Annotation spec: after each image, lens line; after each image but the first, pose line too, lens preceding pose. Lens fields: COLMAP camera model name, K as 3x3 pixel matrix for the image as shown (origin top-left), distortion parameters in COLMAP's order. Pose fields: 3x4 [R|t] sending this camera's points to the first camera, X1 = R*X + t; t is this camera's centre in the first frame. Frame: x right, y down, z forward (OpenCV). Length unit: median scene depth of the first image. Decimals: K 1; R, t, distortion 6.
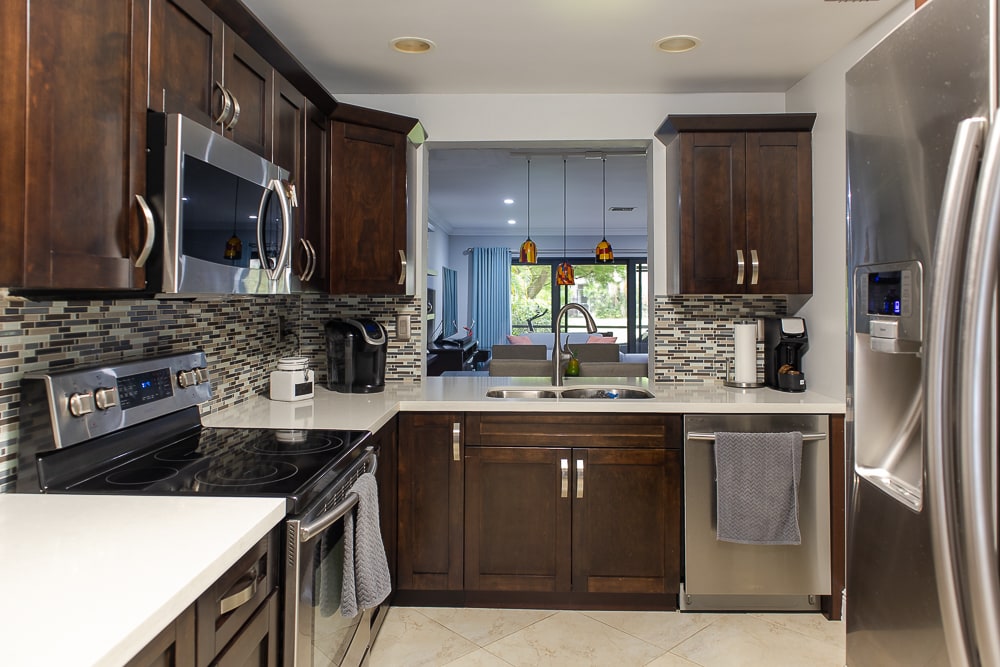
lens RADIAL K [[680.5, 0, 492.9], [0, 680.5, 259.5], [0, 0, 1]] dist [0.004484, -0.010427]
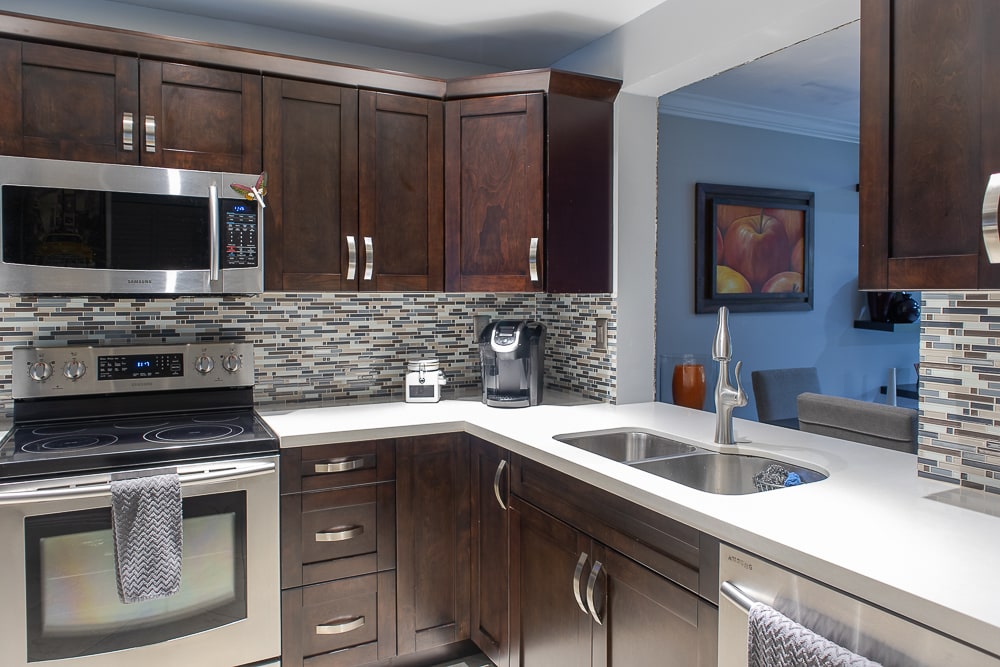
lens RADIAL K [[680.5, 0, 502.3], [0, 680.5, 291.7], [0, 0, 1]] dist [0.004484, -0.010427]
pose [[0.496833, -0.003955, -0.867837, 0.504754], [0.046367, 0.998682, 0.021994, 0.027613], [0.866607, -0.051166, 0.496362, 0.516881]]
